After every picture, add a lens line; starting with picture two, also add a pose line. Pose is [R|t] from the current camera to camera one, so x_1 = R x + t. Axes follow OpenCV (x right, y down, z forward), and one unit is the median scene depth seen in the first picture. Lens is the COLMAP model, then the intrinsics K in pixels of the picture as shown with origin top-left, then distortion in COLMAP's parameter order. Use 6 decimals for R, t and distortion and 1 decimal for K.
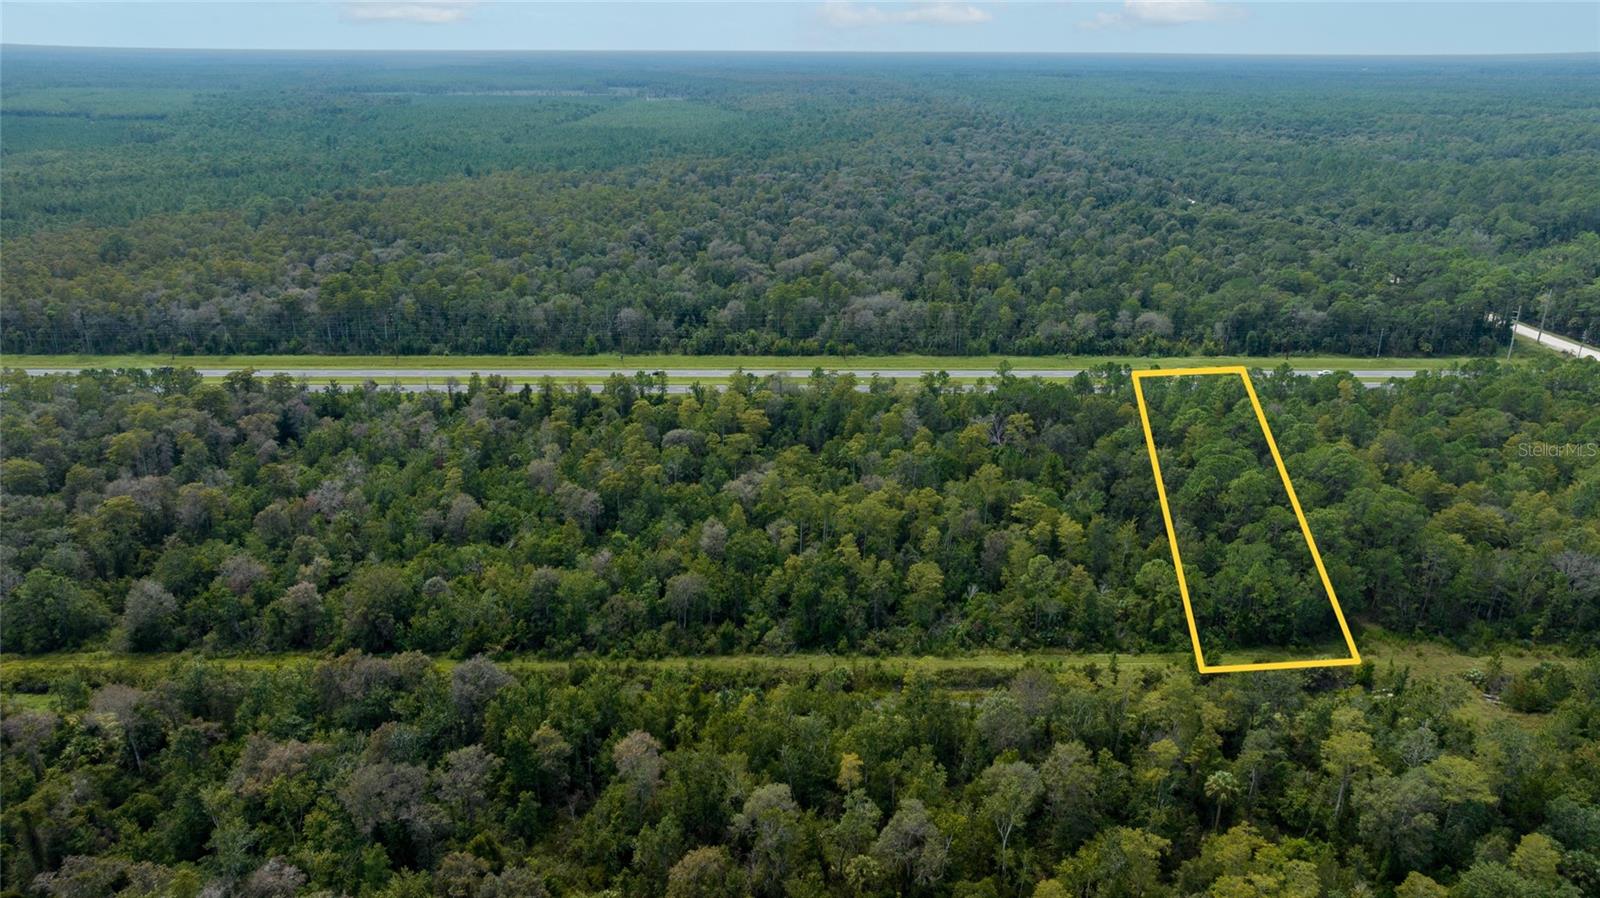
lens RADIAL K [[1104.9, 0, 800.0], [0, 1104.9, 449.0], [0, 0, 1]] dist [-0.033444, 0.060231]
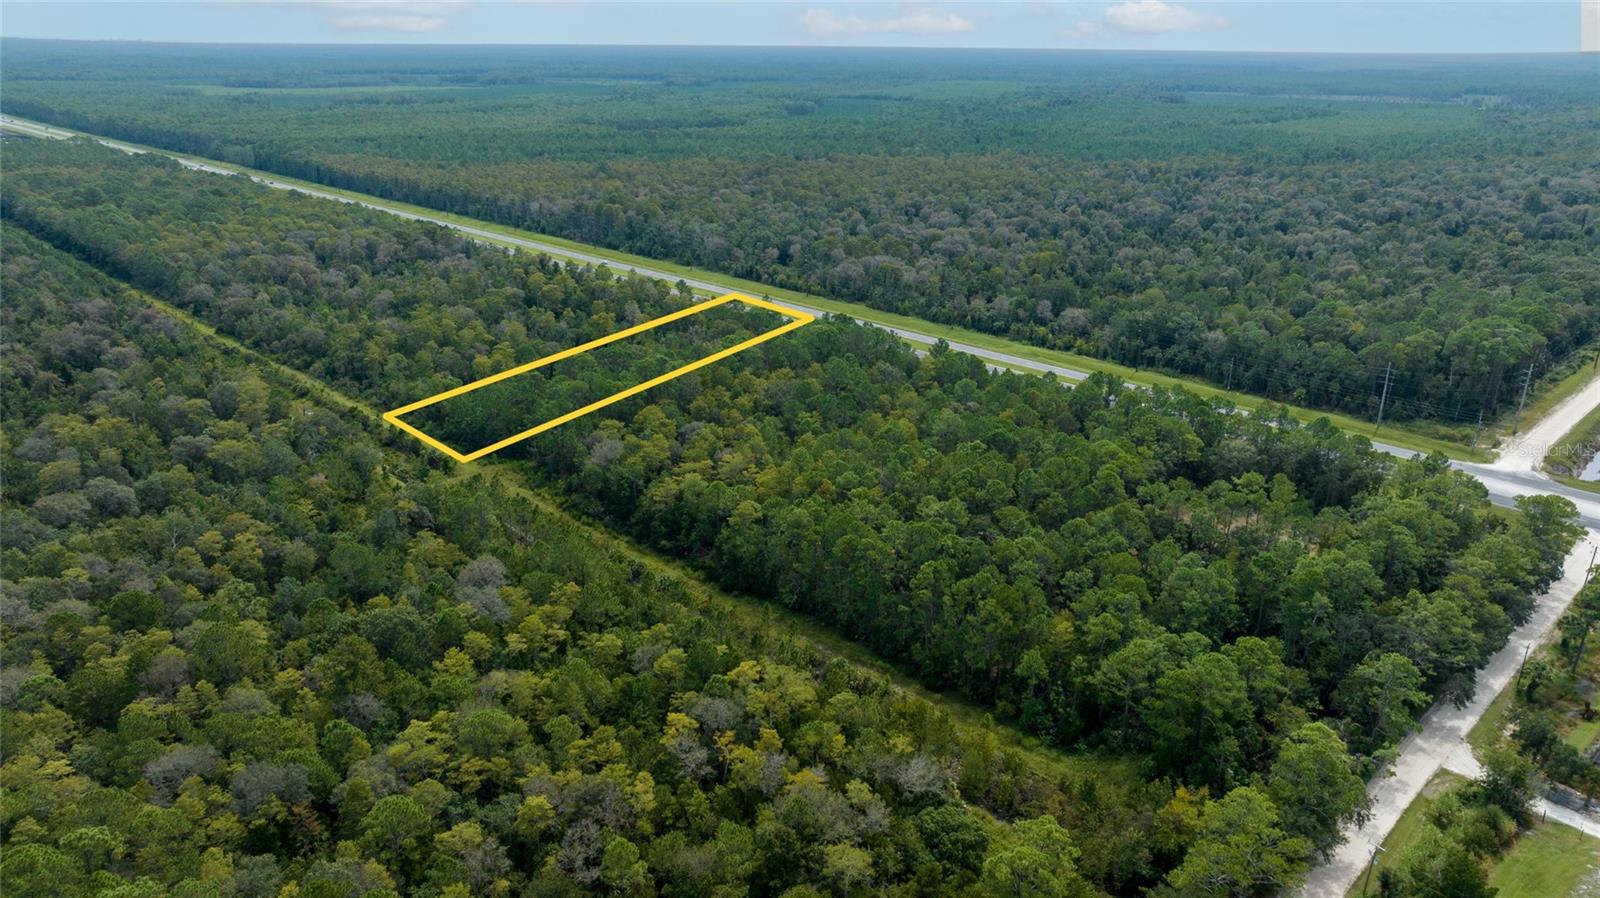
lens RADIAL K [[1104.9, 0, 800.0], [0, 1104.9, 449.0], [0, 0, 1]] dist [-0.033444, 0.060231]
pose [[0.680453, 0.250894, -0.688502, 0.875154], [-0.276541, 0.958008, 0.075796, -0.013423], [0.678608, 0.138824, 0.721263, 0.170921]]
